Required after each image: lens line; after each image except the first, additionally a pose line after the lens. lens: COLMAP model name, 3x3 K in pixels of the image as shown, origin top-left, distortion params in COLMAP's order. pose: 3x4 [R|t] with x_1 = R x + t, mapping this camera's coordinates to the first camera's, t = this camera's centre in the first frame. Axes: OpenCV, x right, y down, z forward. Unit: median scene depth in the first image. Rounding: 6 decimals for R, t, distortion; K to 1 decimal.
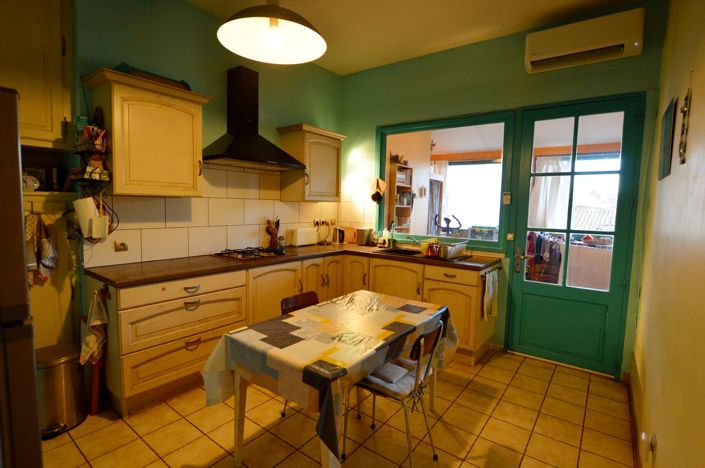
lens RADIAL K [[347.7, 0, 352.5], [0, 347.7, 234.0], [0, 0, 1]] dist [-0.022626, -0.000471]
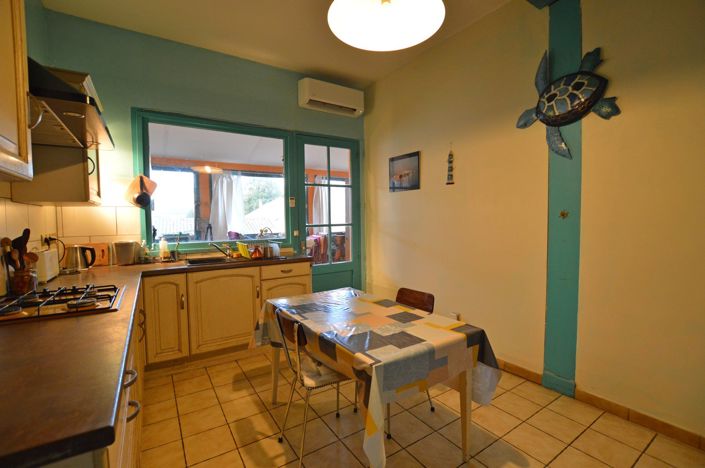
lens RADIAL K [[316.0, 0, 352.5], [0, 316.0, 234.0], [0, 0, 1]] dist [-0.031950, 0.000244]
pose [[0.340626, -0.073195, 0.937345, -0.563944], [0.099725, 0.994154, 0.041392, -0.016579], [-0.934895, 0.079377, 0.345934, 0.441029]]
